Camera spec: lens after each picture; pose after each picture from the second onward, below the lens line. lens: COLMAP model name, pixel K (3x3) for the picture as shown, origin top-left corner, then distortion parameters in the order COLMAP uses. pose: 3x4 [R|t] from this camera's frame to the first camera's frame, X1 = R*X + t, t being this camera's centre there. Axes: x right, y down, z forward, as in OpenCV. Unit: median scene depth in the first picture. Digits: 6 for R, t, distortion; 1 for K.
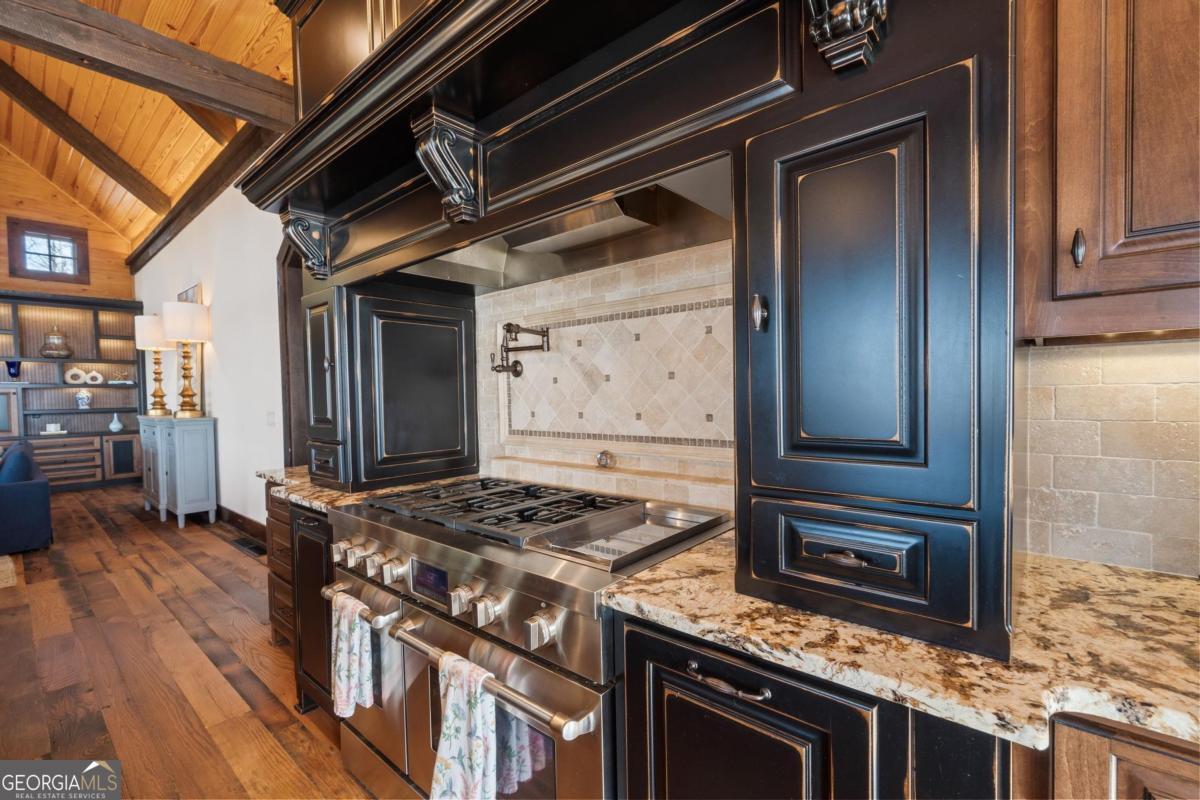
lens RADIAL K [[520.9, 0, 602.6], [0, 520.9, 407.0], [0, 0, 1]] dist [0.000018, 0.000253]
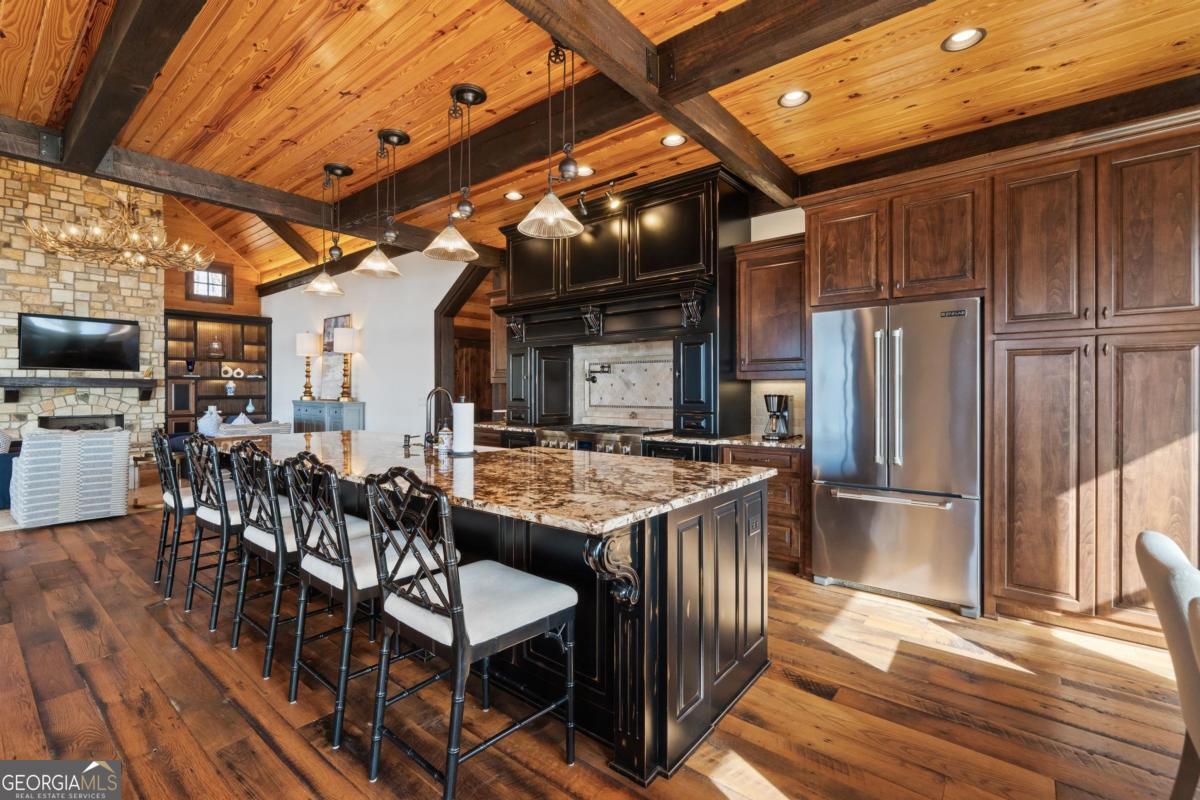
lens RADIAL K [[520.9, 0, 597.9], [0, 520.9, 392.5], [0, 0, 1]] dist [0.000018, 0.000253]
pose [[0.999607, 0.016880, 0.022365, -0.059217], [-0.016358, 0.999594, -0.023325, 0.012639], [-0.022750, 0.022950, 0.999478, -0.418338]]
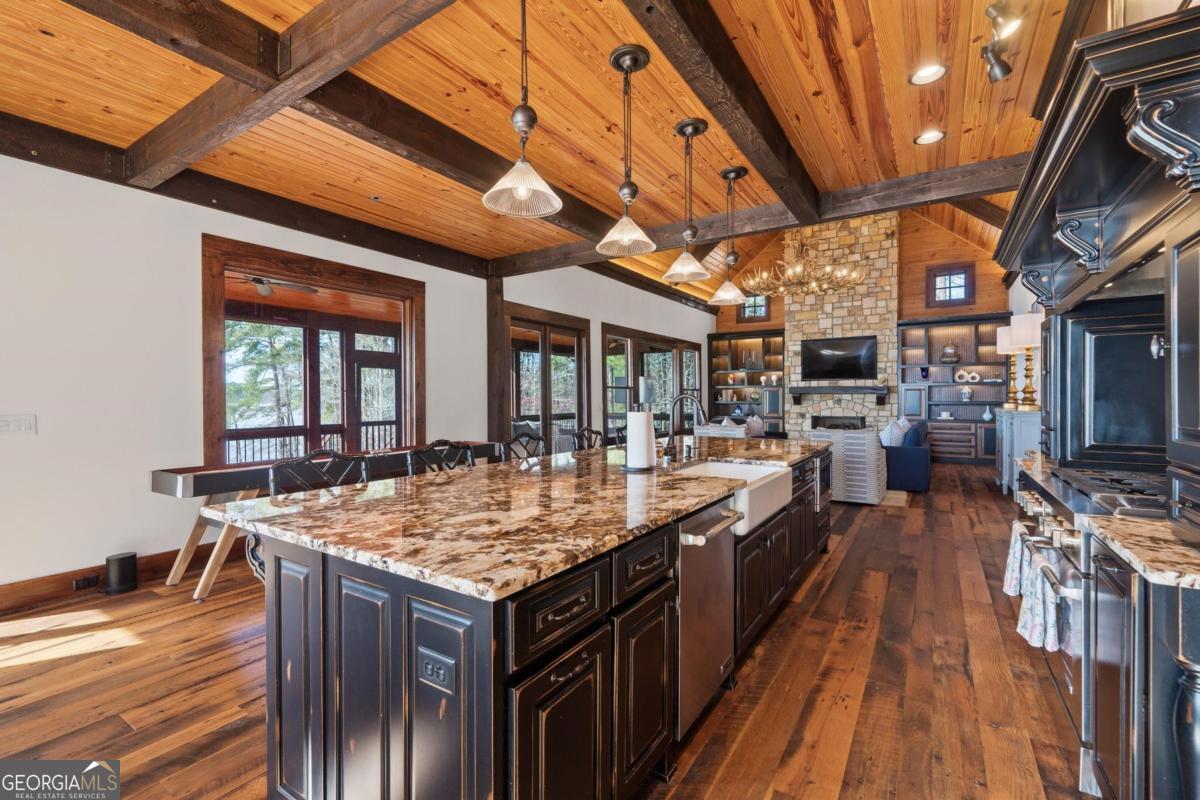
lens RADIAL K [[520.9, 0, 591.3], [0, 520.9, 402.7], [0, 0, 1]] dist [0.000018, 0.000253]
pose [[0.129071, 0.029044, -0.991210, 0.179578], [-0.027833, 0.999283, 0.025657, -0.000505], [0.991245, 0.024276, 0.129787, -0.097969]]
